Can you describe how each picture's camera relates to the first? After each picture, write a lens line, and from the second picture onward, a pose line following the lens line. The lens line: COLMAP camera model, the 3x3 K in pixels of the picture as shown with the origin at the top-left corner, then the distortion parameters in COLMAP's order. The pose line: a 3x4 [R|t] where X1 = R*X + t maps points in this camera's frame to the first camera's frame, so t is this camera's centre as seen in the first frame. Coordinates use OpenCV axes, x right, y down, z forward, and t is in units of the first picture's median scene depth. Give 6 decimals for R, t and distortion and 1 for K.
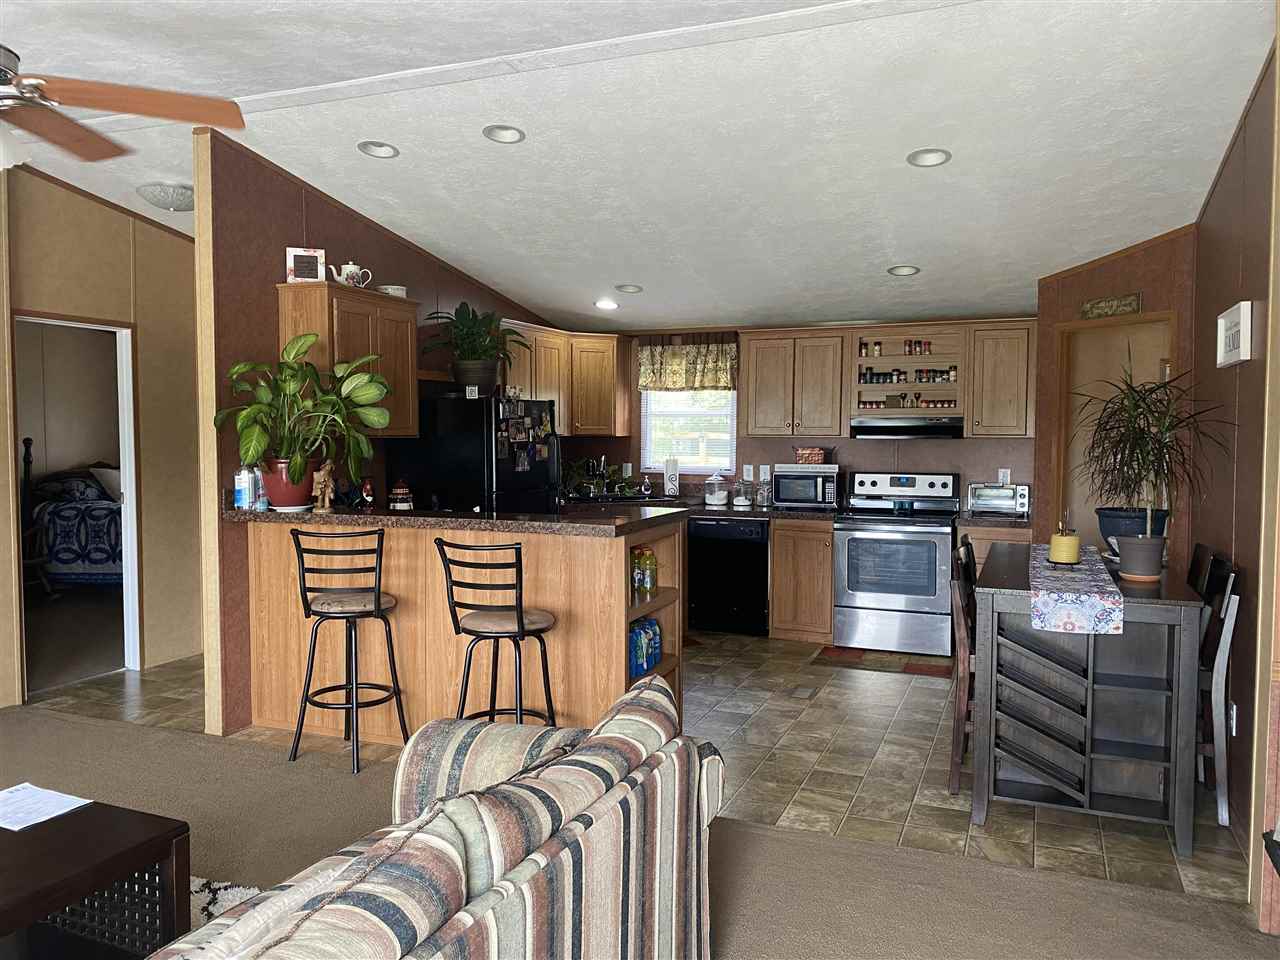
lens RADIAL K [[977.4, 0, 640.0], [0, 977.4, 480.0], [0, 0, 1]] dist [0.052305, -0.061114]
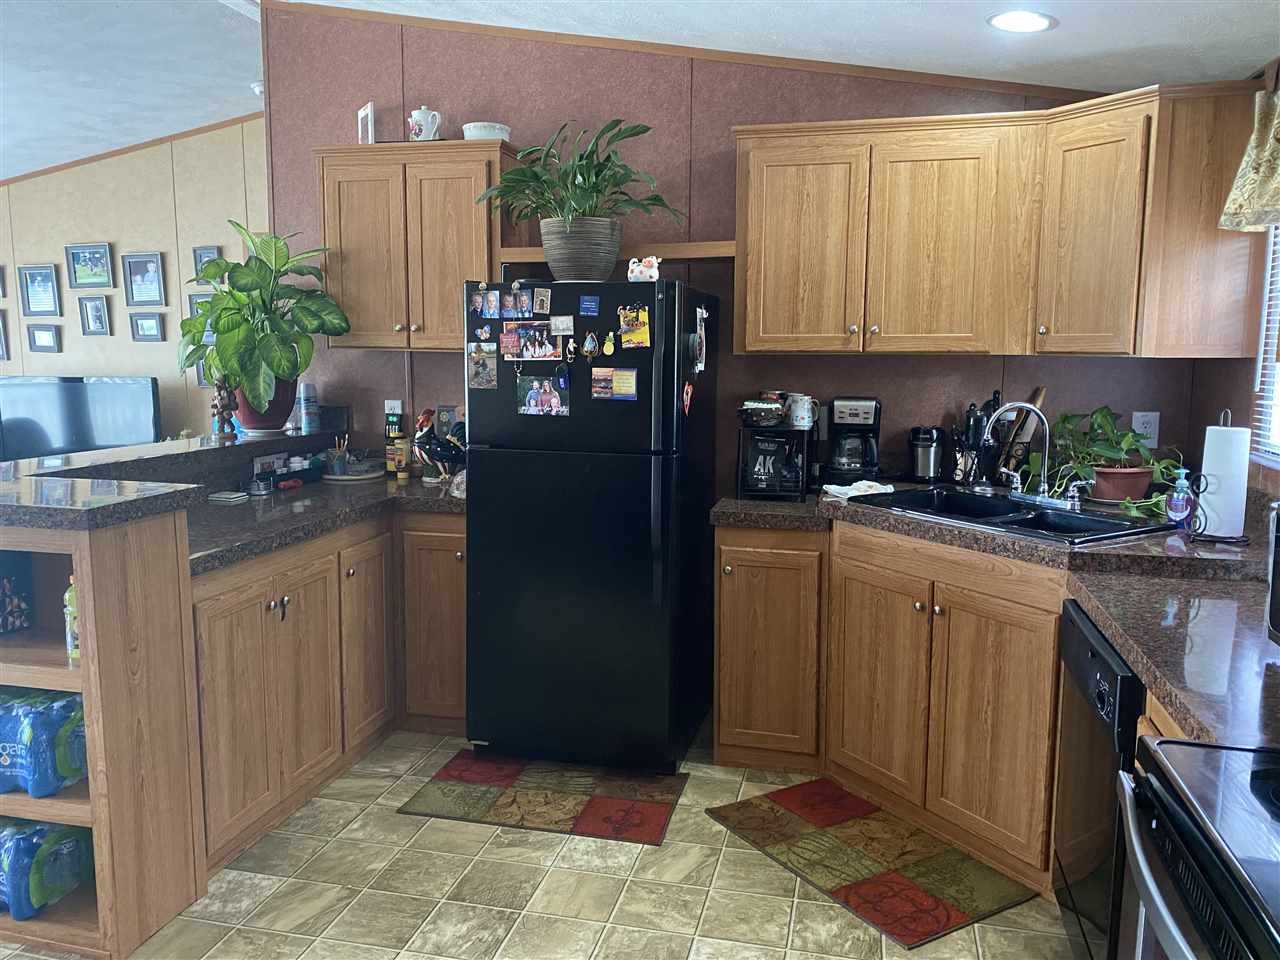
lens RADIAL K [[977.4, 0, 640.0], [0, 977.4, 480.0], [0, 0, 1]] dist [0.052305, -0.061114]
pose [[0.150167, 0.133055, -0.979666, 0.443887], [-0.056606, 0.990434, 0.125840, -0.045411], [0.987039, 0.036558, 0.156262, 0.970306]]
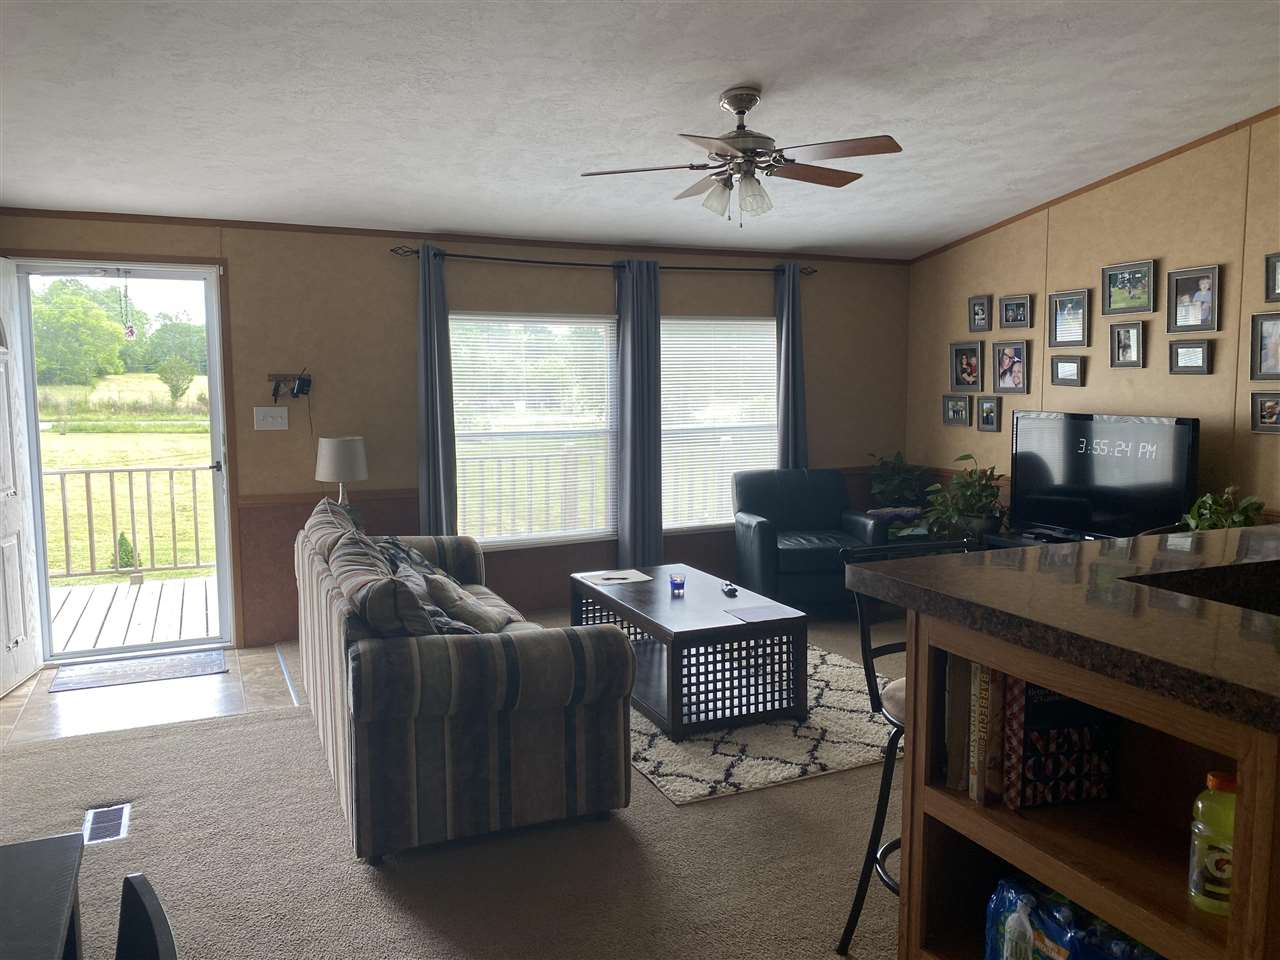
lens RADIAL K [[992.3, 0, 640.0], [0, 992.3, 480.0], [0, 0, 1]] dist [0.042746, -0.058625]
pose [[-0.677957, 0.081827, -0.730533, 0.292171], [-0.039268, 0.988335, 0.147146, -0.048198], [0.734052, 0.128446, -0.666835, 0.856102]]
